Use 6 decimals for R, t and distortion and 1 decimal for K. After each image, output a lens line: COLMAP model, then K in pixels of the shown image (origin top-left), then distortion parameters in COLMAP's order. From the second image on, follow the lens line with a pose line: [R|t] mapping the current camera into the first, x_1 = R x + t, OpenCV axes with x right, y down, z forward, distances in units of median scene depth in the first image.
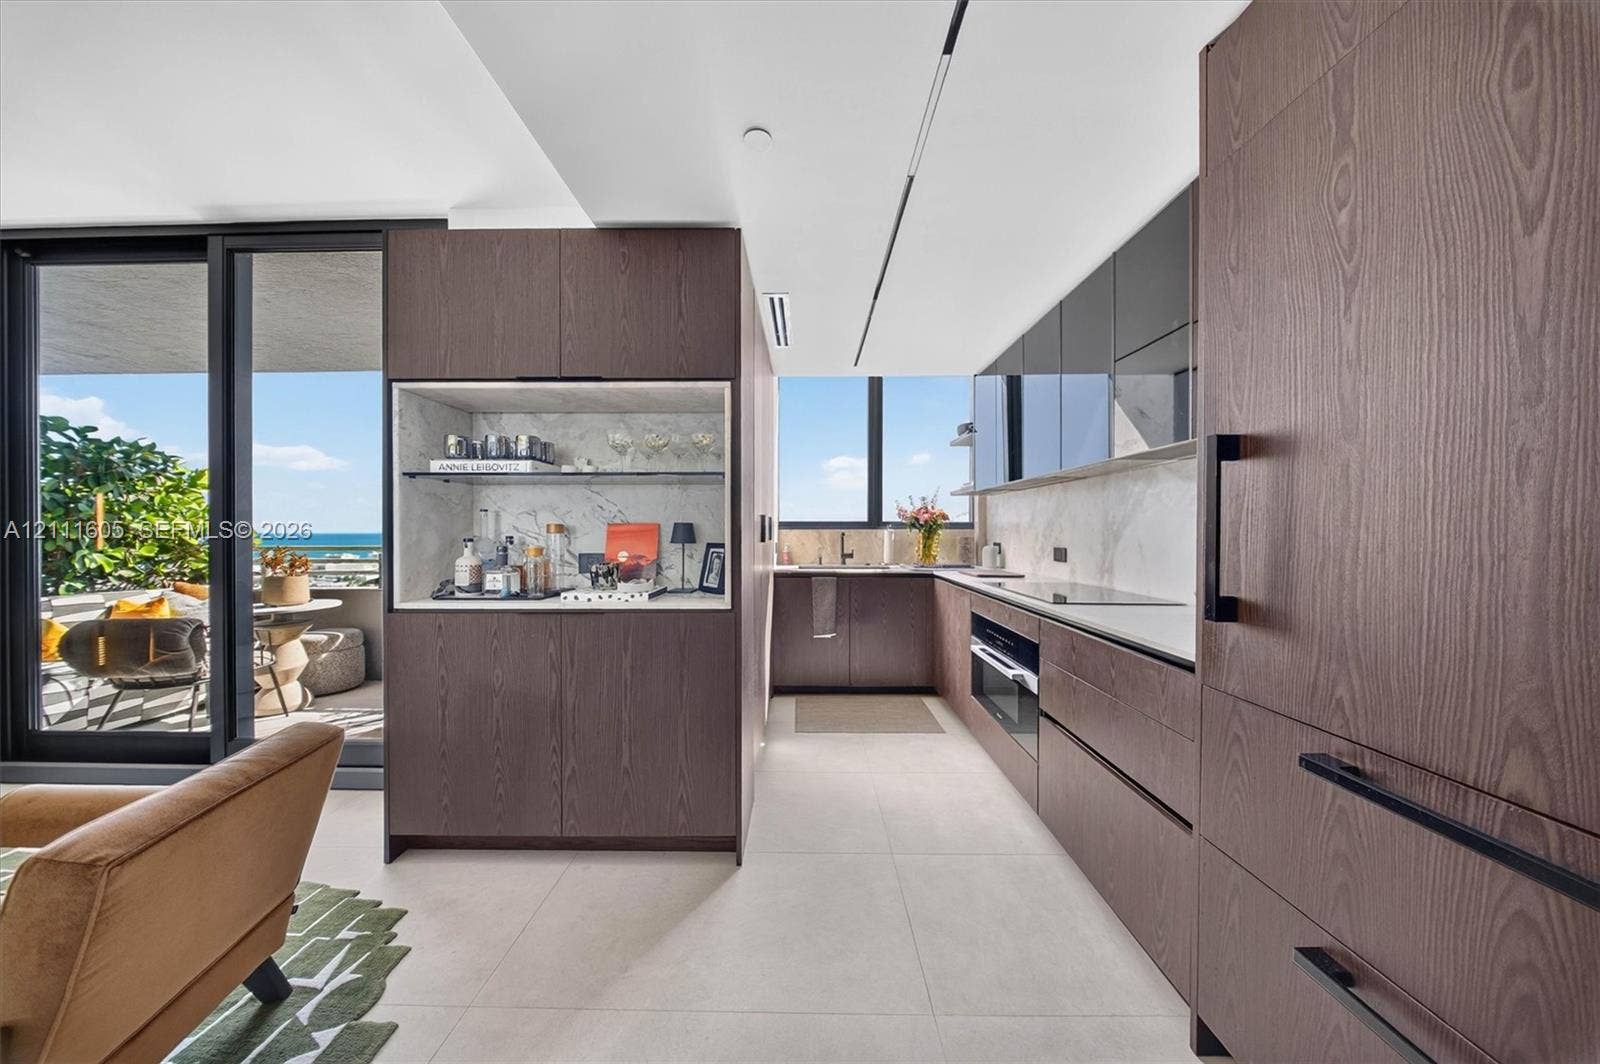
lens RADIAL K [[753.2, 0, 794.1], [0, 753.2, 531.8], [0, 0, 1]] dist [0.002000, 0.000078]
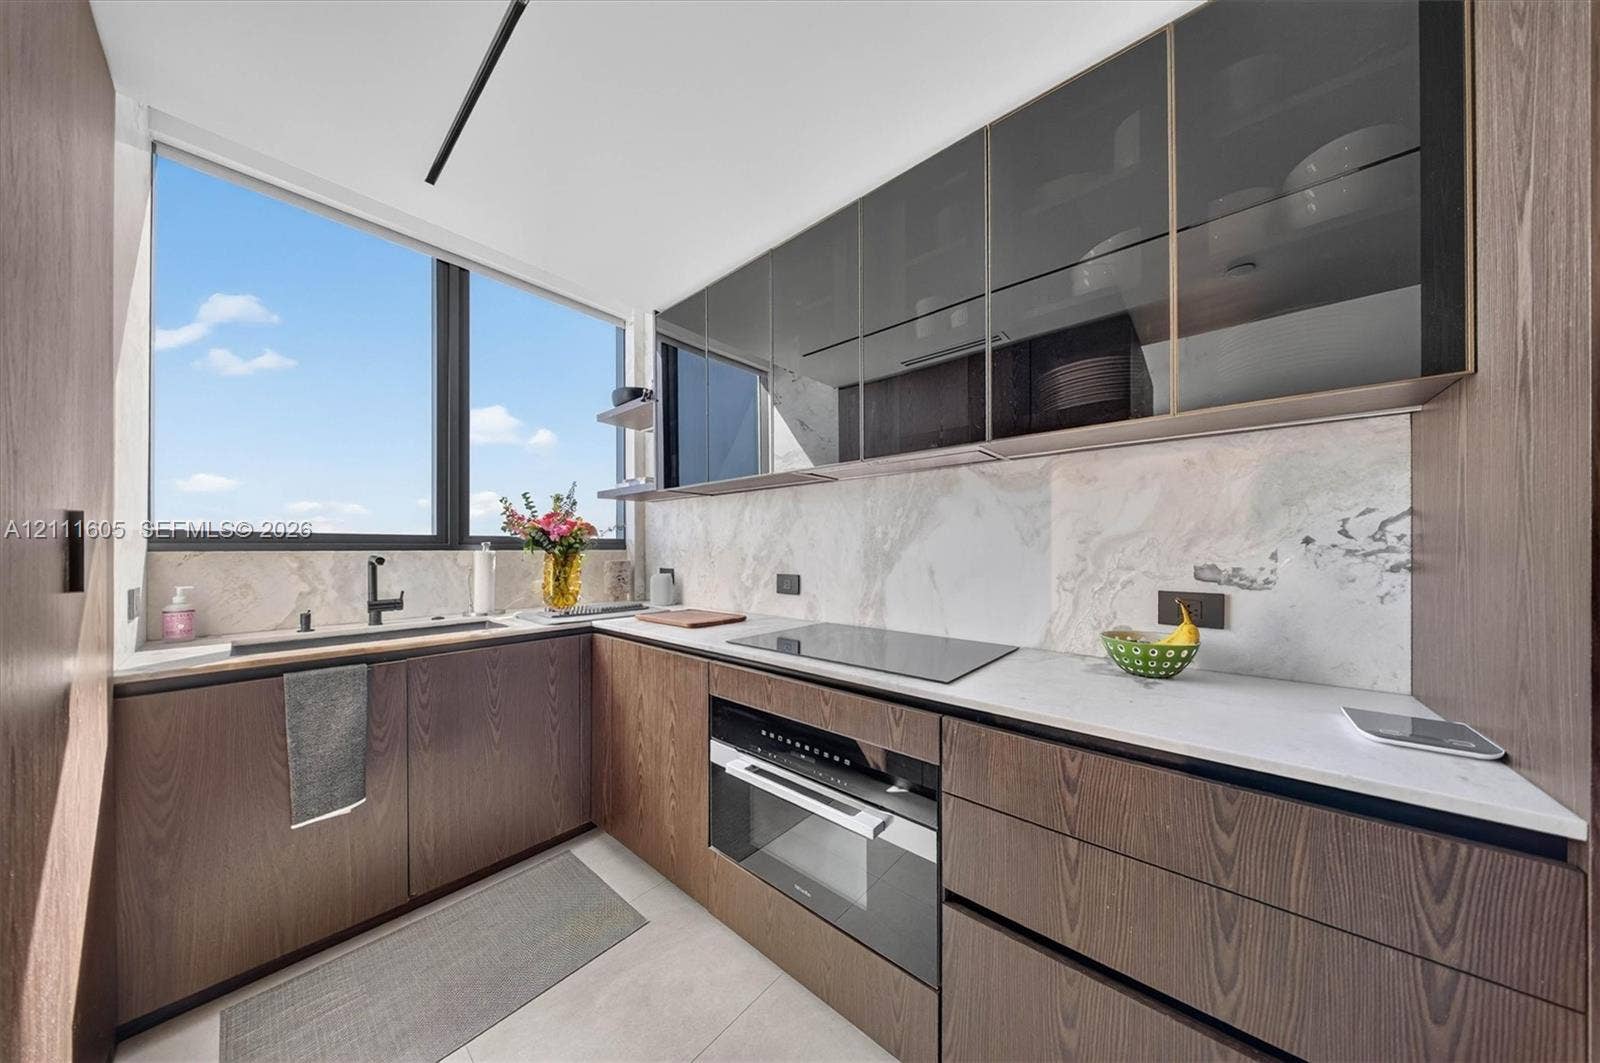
lens RADIAL K [[477.0, 0, 804.0], [0, 477.0, 543.5], [0, 0, 1]] dist [-0.000739, -0.000116]
pose [[0.627133, 0.003855, 0.778902, -0.000204], [0.003194, 0.999967, -0.007520, -0.005018], [-0.778905, 0.007204, 0.627100, 0.609654]]
